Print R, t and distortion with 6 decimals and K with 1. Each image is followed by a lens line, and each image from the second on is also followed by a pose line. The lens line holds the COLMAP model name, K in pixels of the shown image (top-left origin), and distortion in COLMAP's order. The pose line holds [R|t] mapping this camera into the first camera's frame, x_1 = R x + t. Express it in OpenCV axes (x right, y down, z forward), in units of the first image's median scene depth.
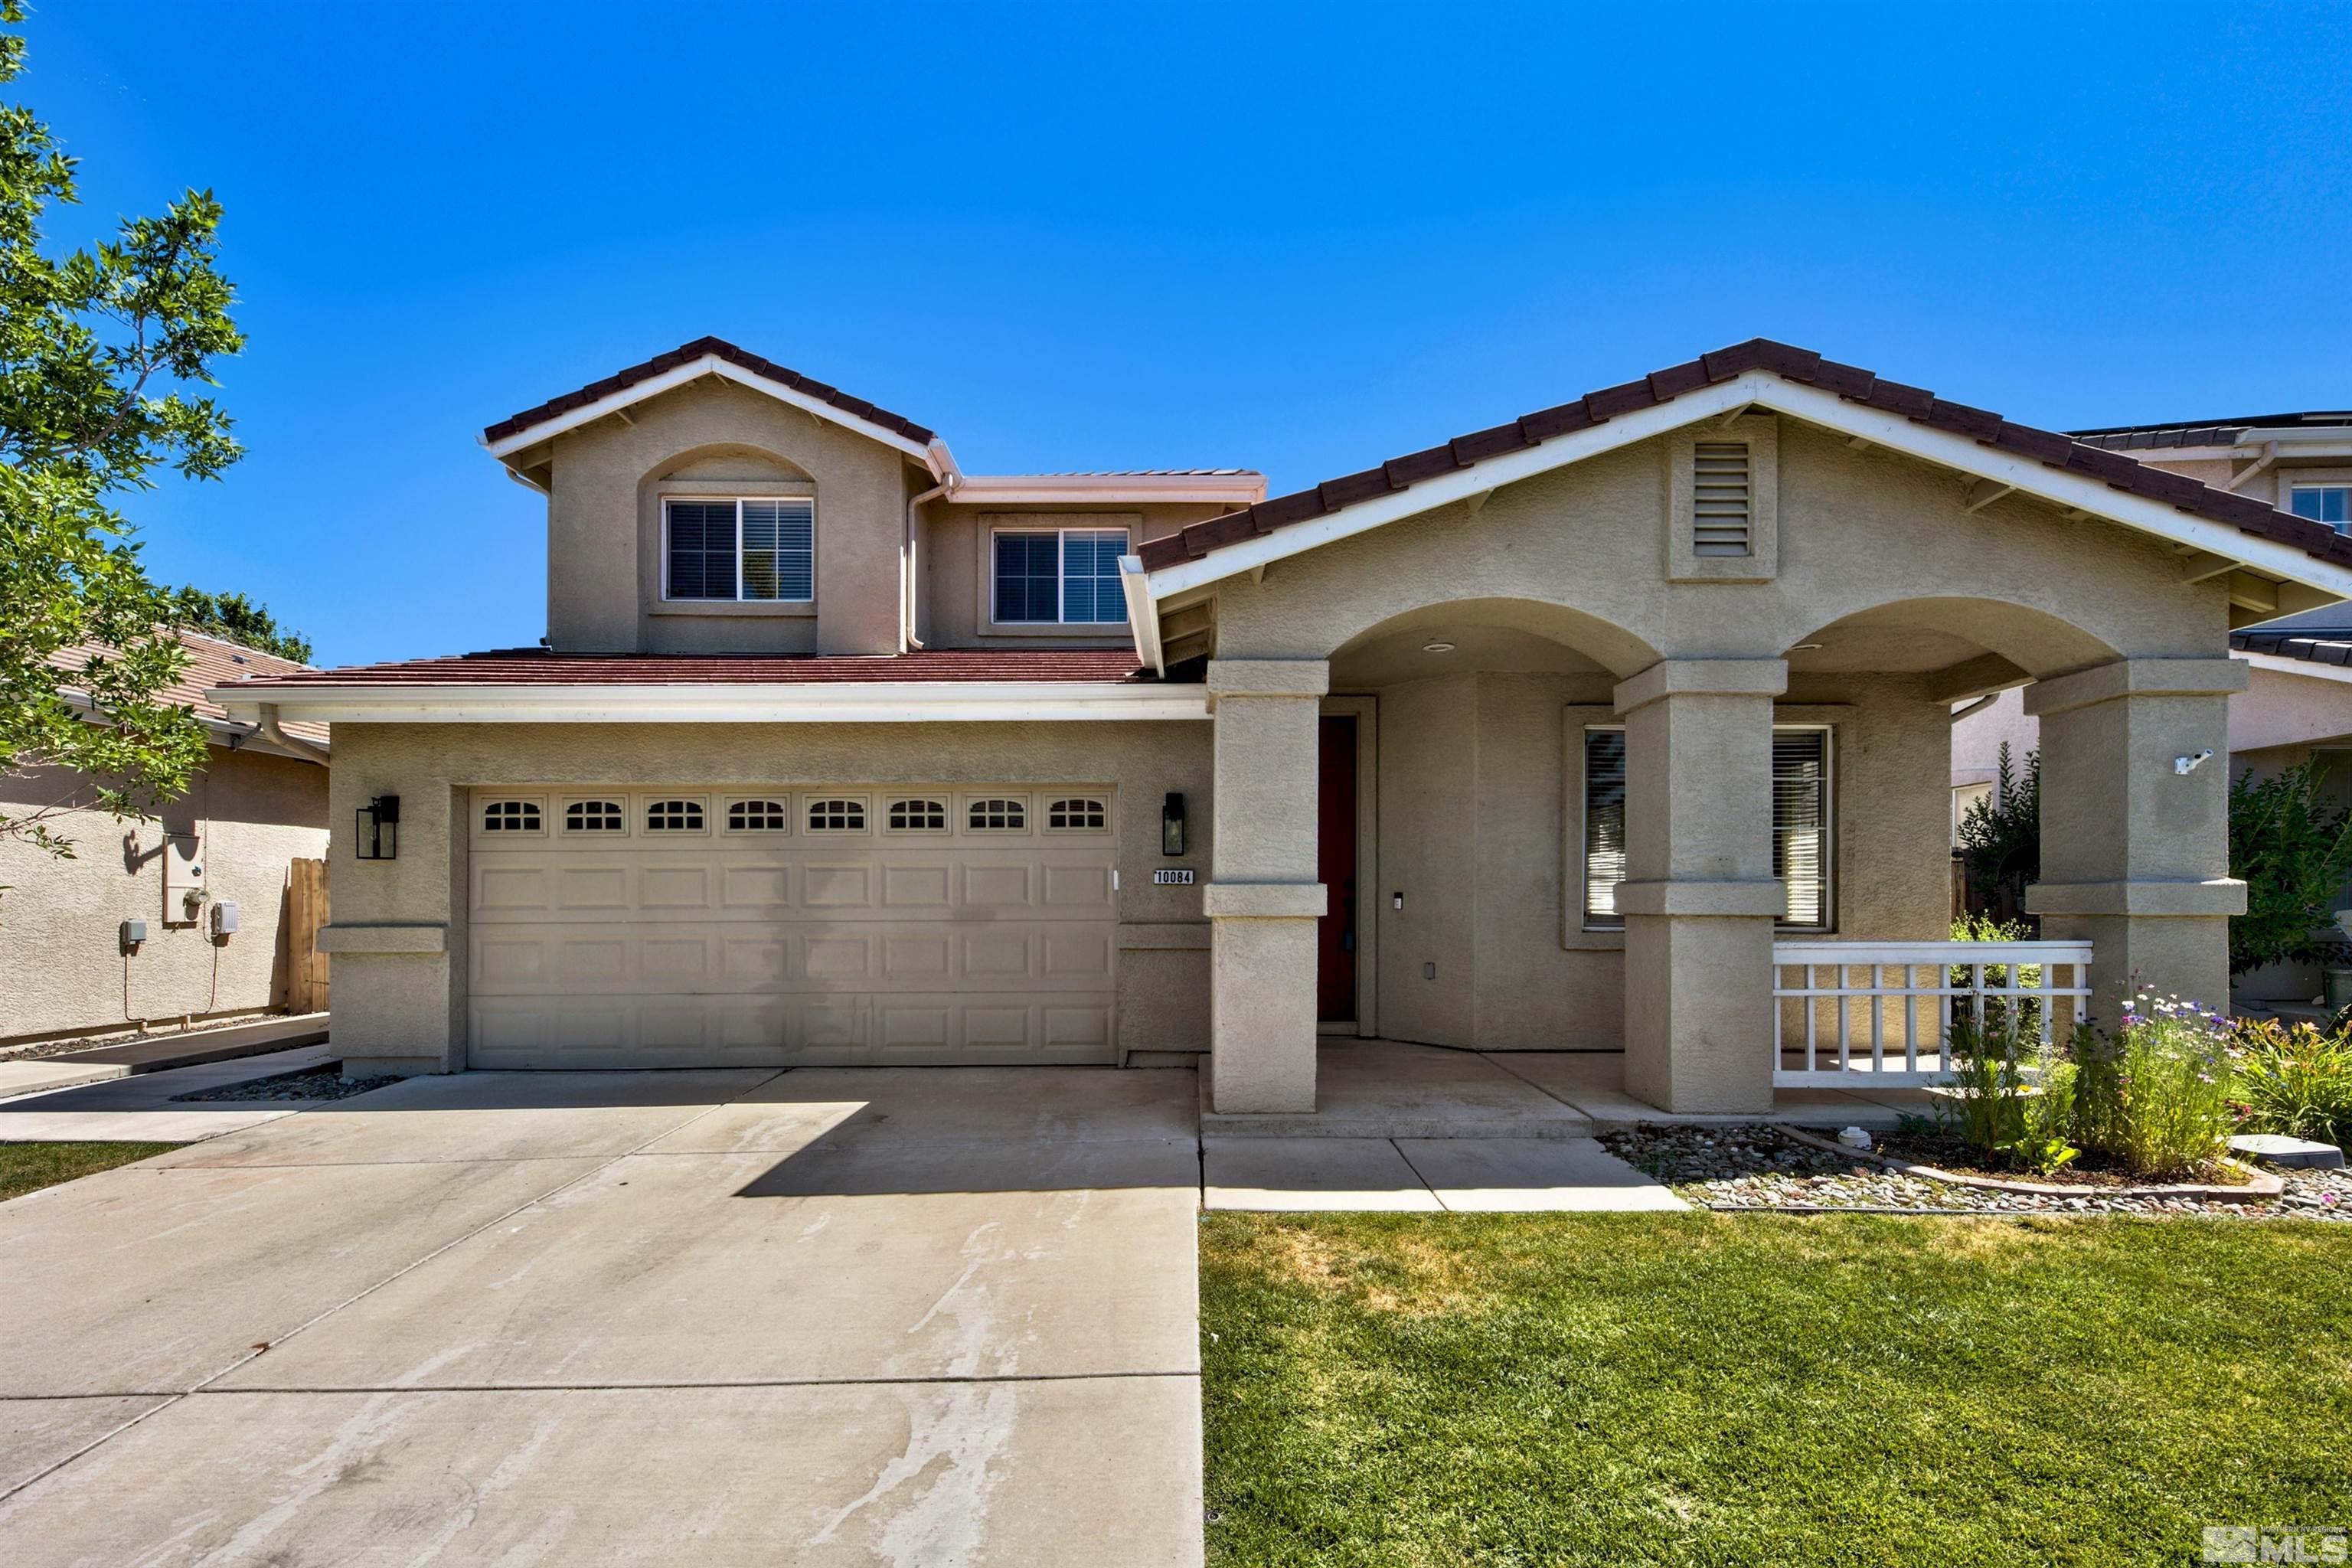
lens RADIAL K [[963.9, 0, 1163.3], [0, 963.9, 822.1], [0, 0, 1]] dist [0.023627, -0.008425]
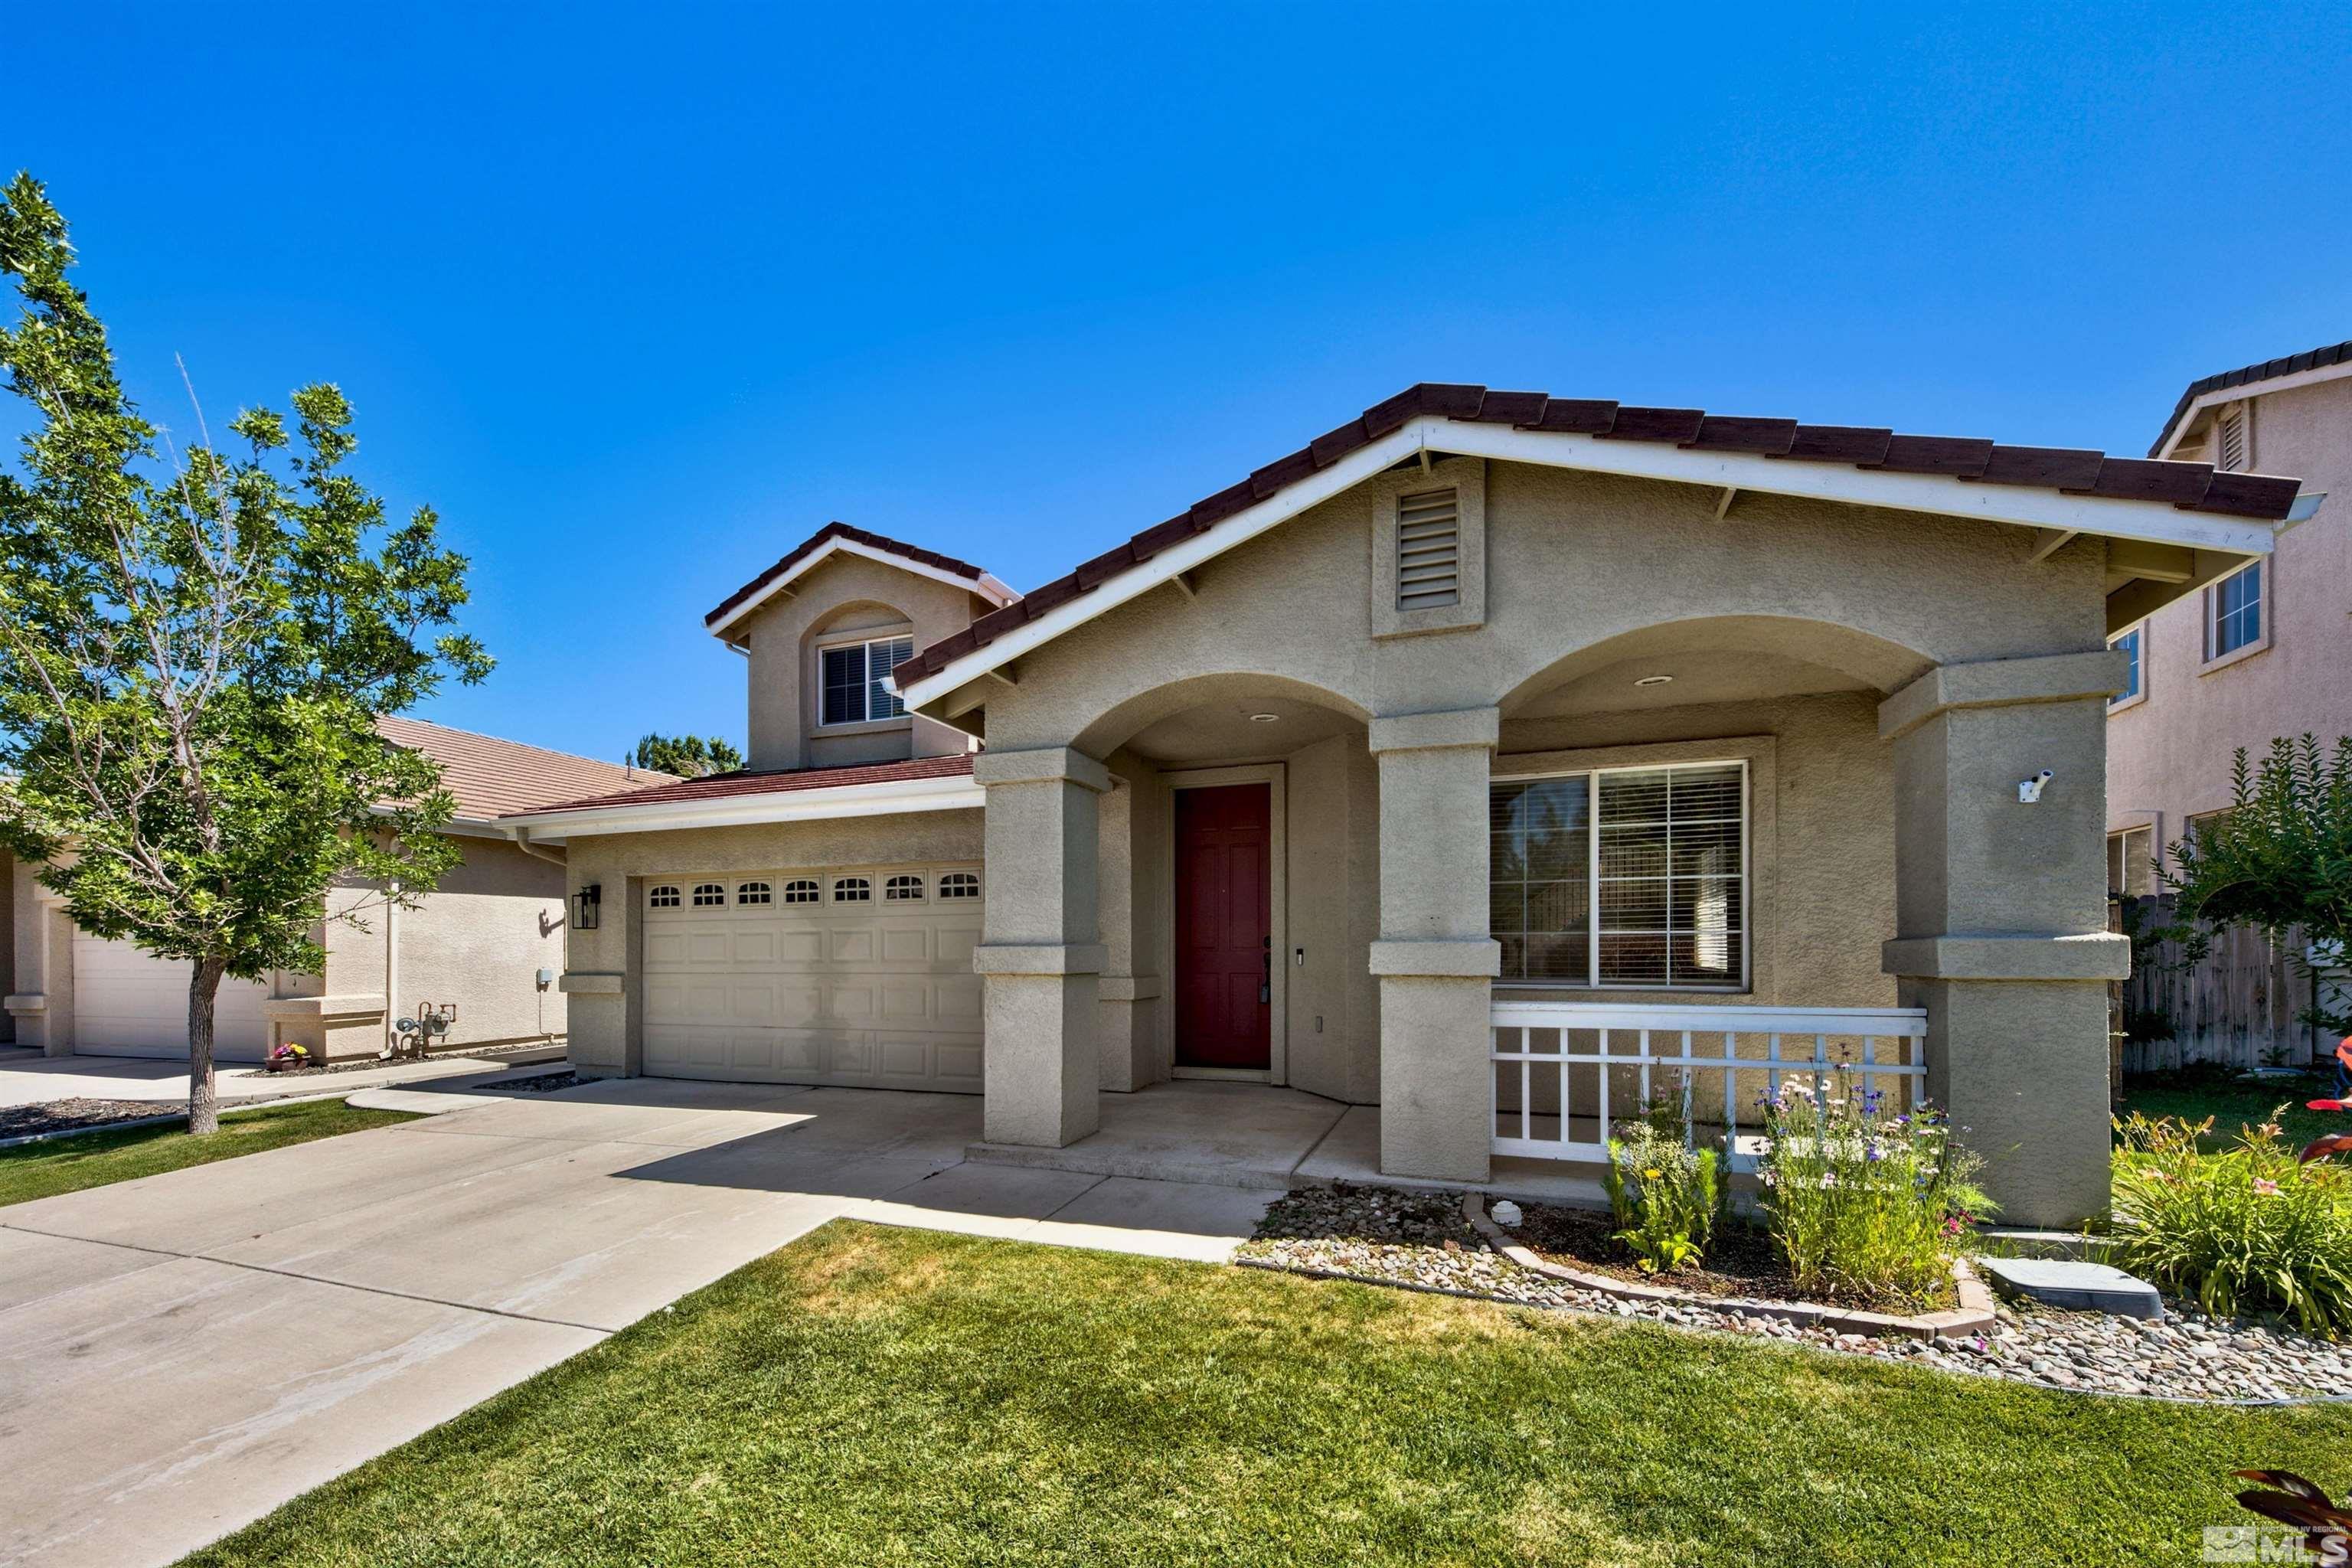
lens RADIAL K [[881.4, 0, 1174.1], [0, 881.4, 873.9], [0, 0, 1]] dist [0.020440, -0.007316]
pose [[0.937688, -0.032651, -0.345942, 0.631937], [0.031647, 0.999463, -0.008553, -0.006316], [0.346035, -0.002928, 0.938217, 0.076038]]
